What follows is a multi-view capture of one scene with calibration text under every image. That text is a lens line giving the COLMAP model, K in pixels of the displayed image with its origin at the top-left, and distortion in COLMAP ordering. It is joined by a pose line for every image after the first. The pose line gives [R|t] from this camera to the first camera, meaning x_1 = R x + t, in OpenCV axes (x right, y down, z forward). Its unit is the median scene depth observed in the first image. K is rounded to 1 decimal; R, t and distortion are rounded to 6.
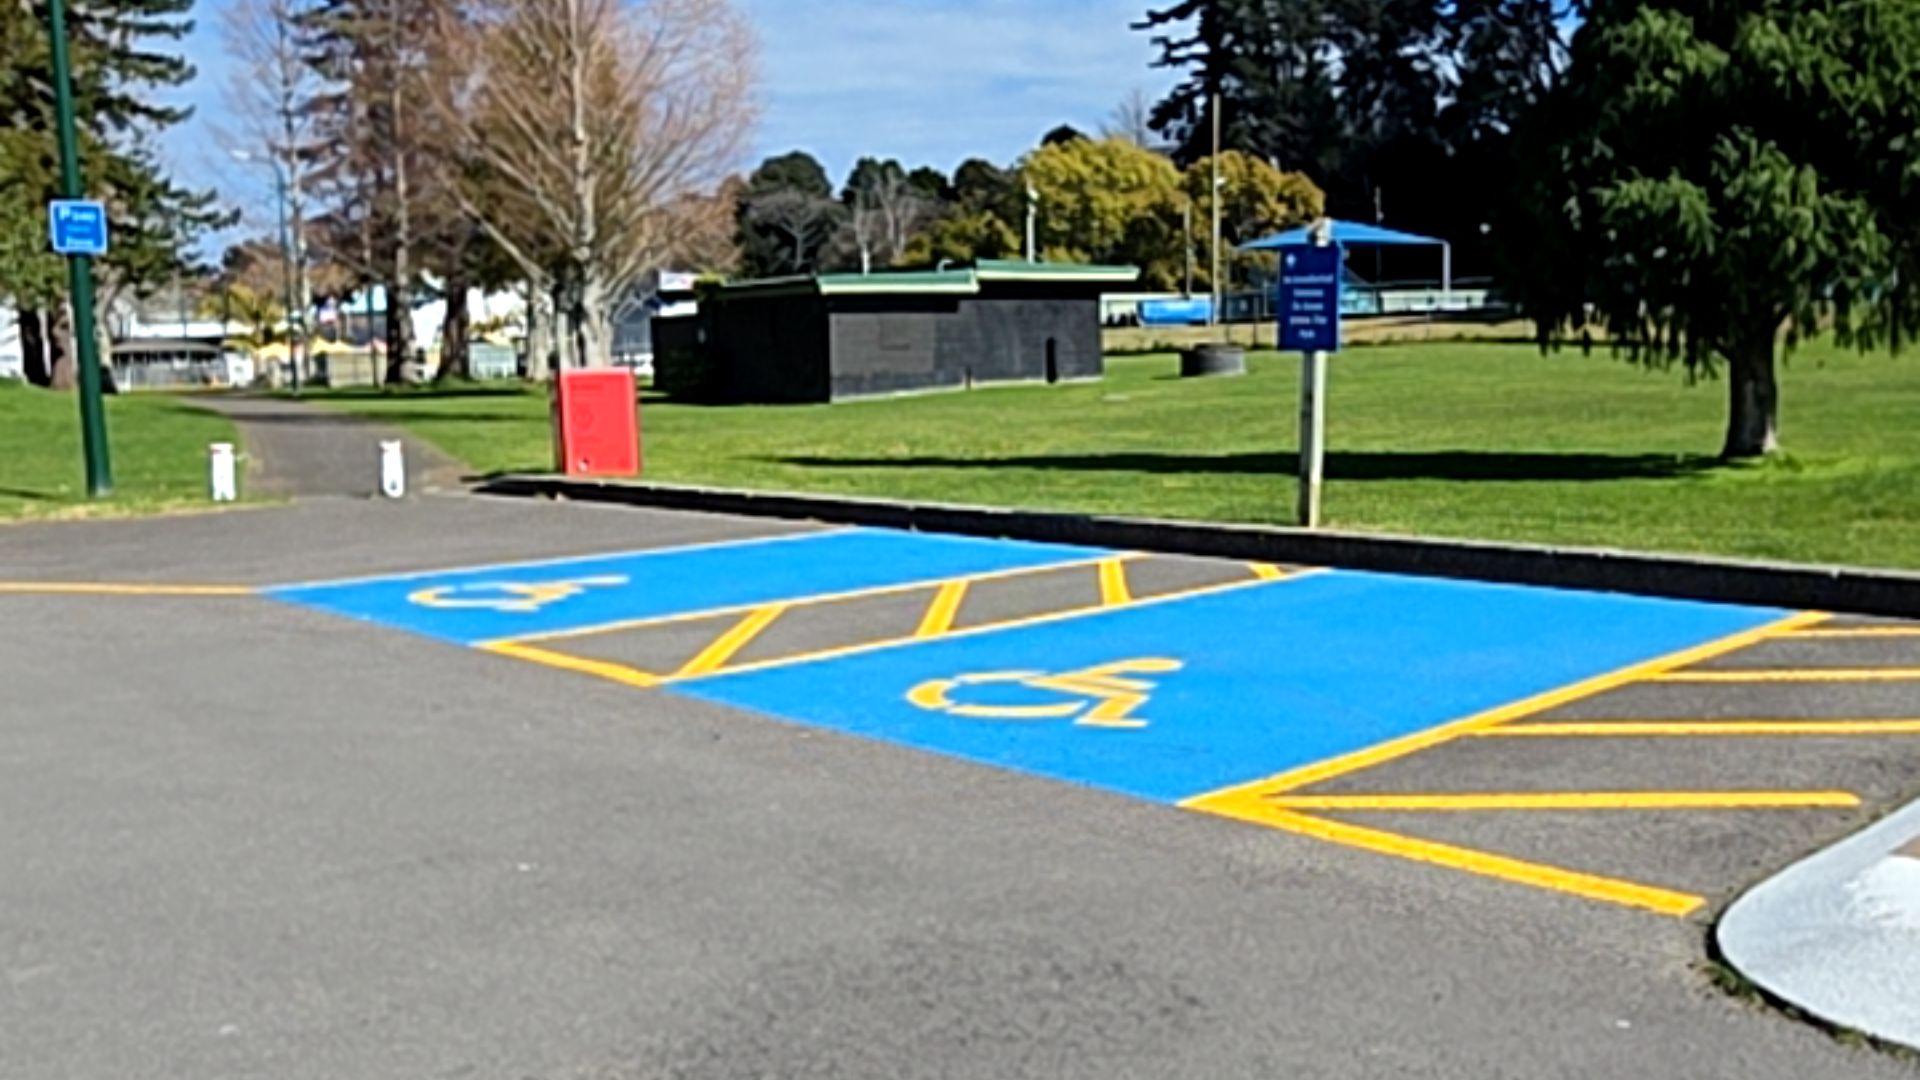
lens RADIAL K [[1738.5, 0, 963.4], [0, 1738.5, 577.3], [0, 0, 1]] dist [-0.009486, 0.034020]
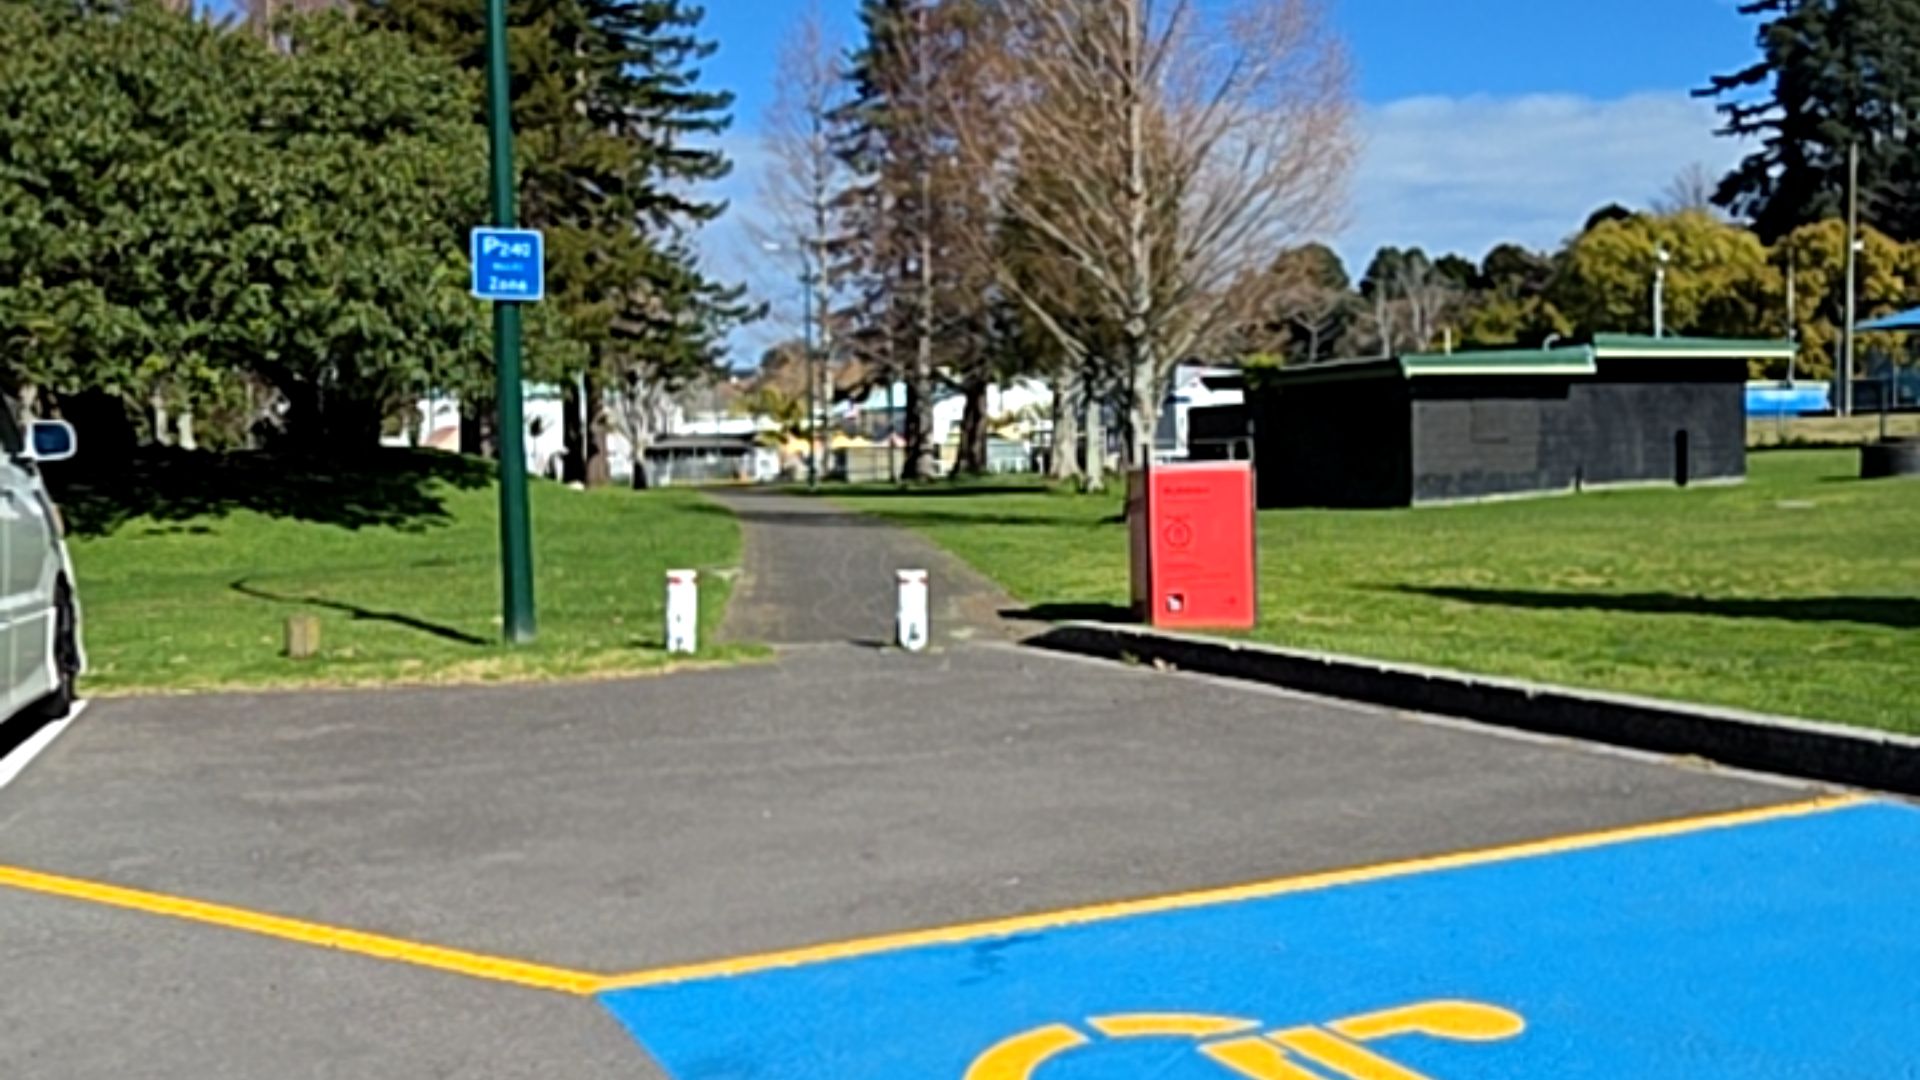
lens RADIAL K [[1738.5, 0, 963.4], [0, 1738.5, 577.3], [0, 0, 1]] dist [-0.009486, 0.034020]
pose [[0.960189, 0.021639, -0.278511, -0.032353], [-0.037055, 0.998051, -0.050208, -0.011207], [0.276881, 0.058530, 0.959120, 0.094464]]
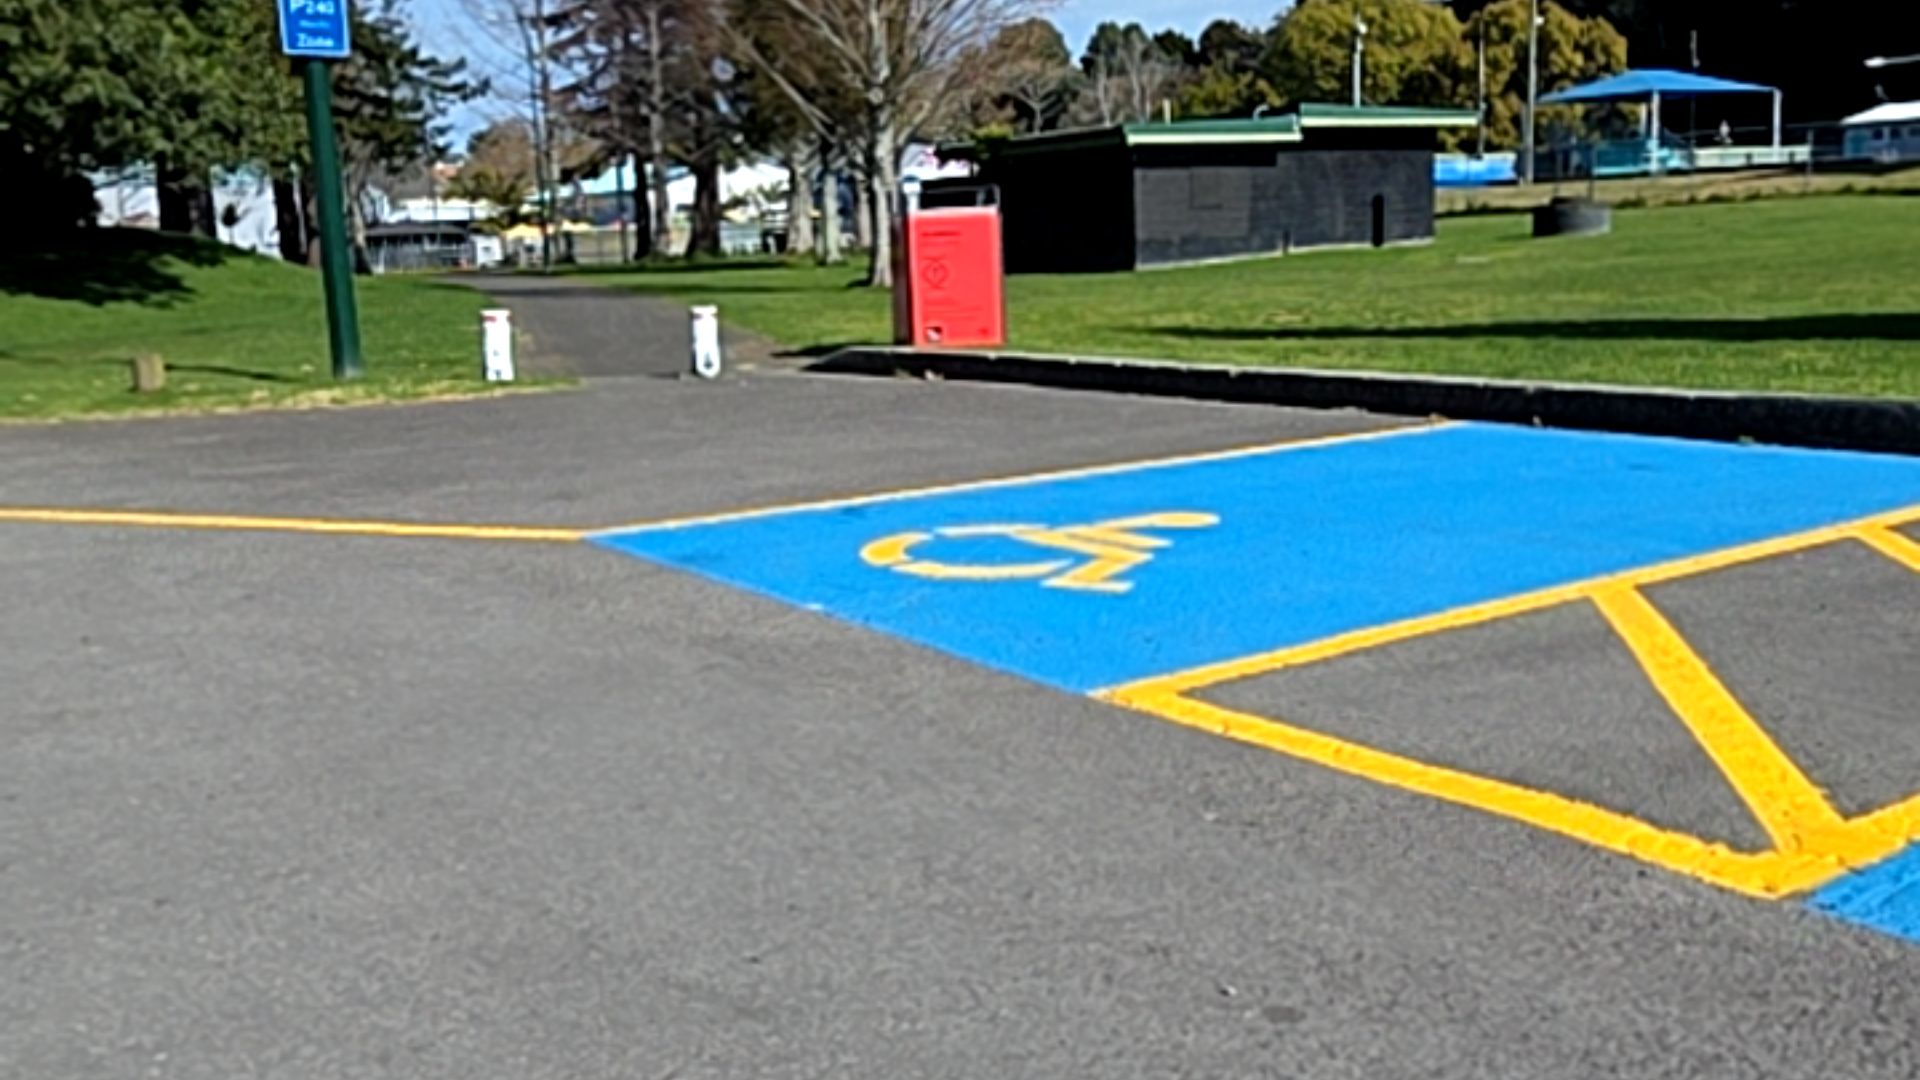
lens RADIAL K [[1738.5, 0, 963.4], [0, 1738.5, 577.3], [0, 0, 1]] dist [-0.009486, 0.034020]
pose [[0.991848, 0.011205, -0.126932, -0.031787], [-0.002582, 0.997689, 0.067894, -0.002864], [0.127400, -0.067013, 0.989585, 0.066761]]
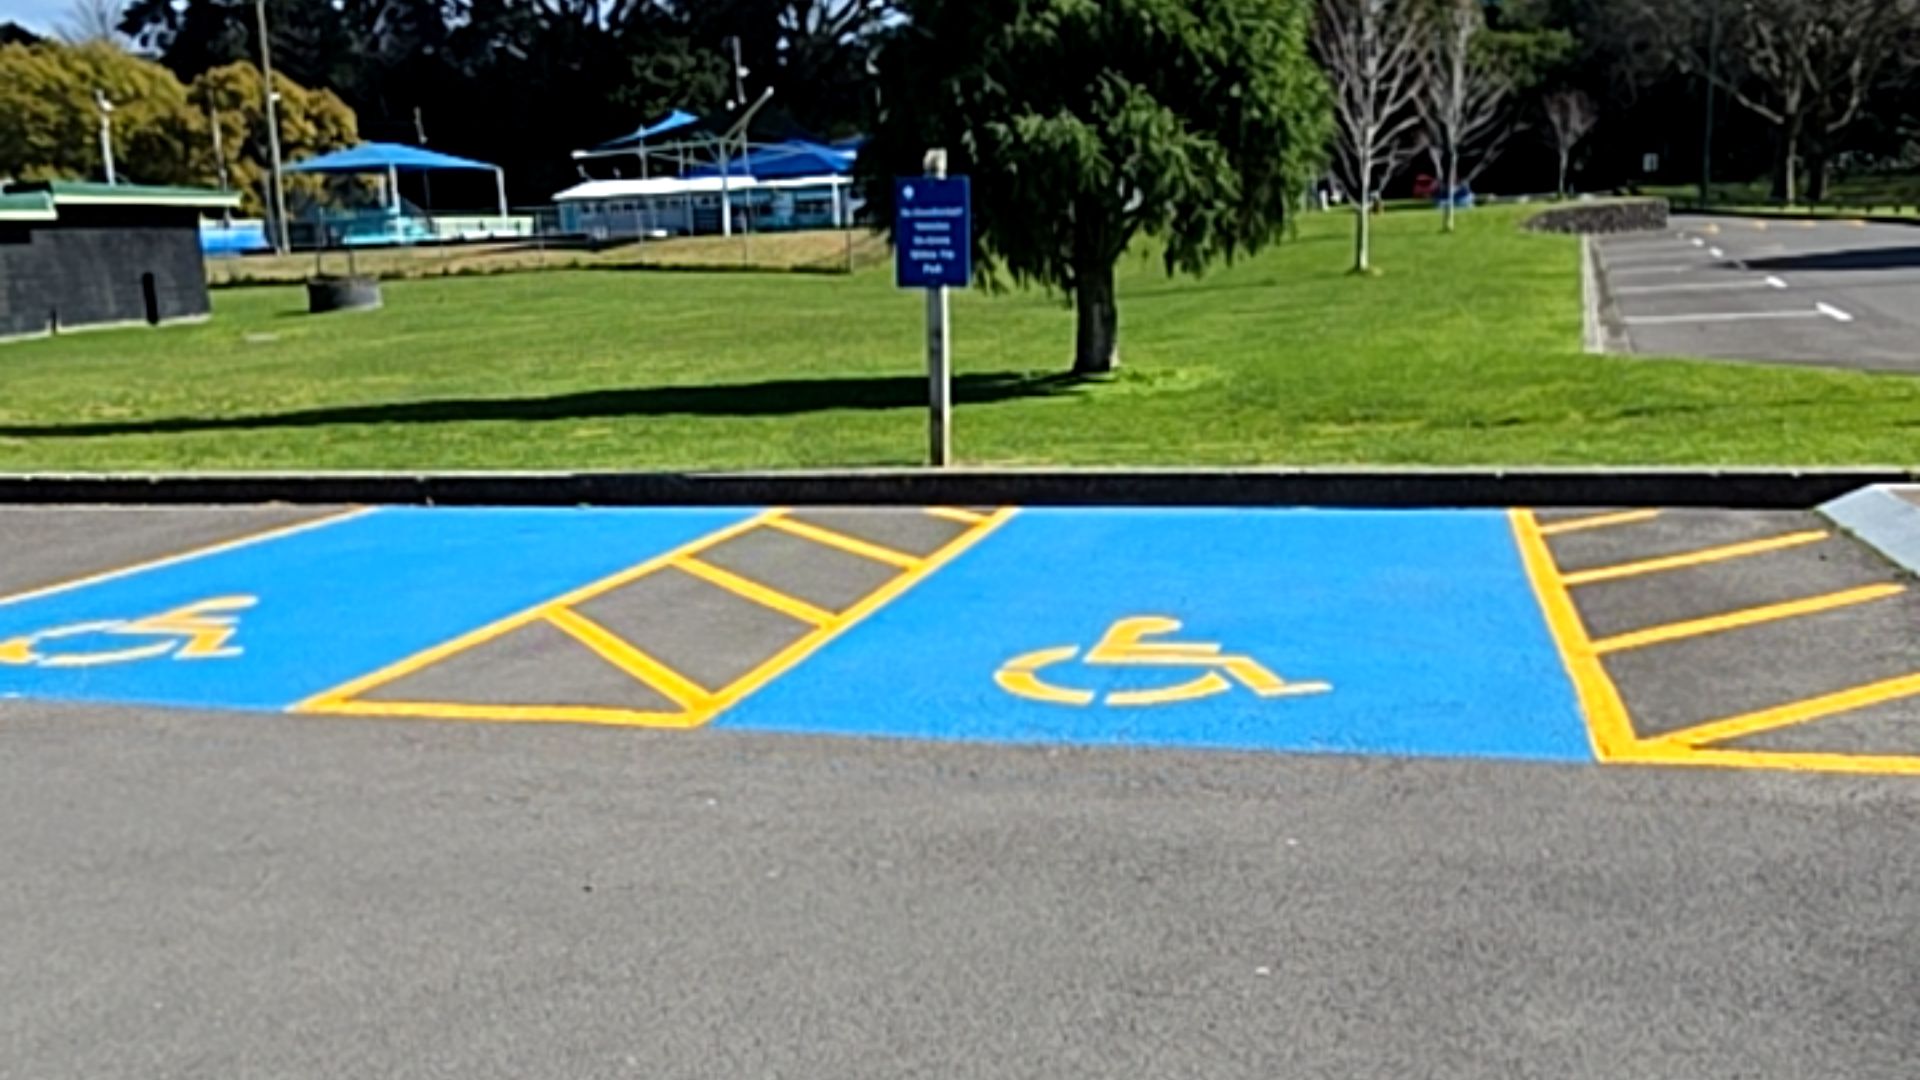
lens RADIAL K [[1738.5, 0, 963.4], [0, 1738.5, 577.3], [0, 0, 1]] dist [-0.009486, 0.034020]
pose [[0.848711, -0.108310, 0.517647, -0.051161], [0.086573, 0.994054, 0.066050, -0.005157], [-0.521722, -0.011243, 0.853041, 0.026251]]
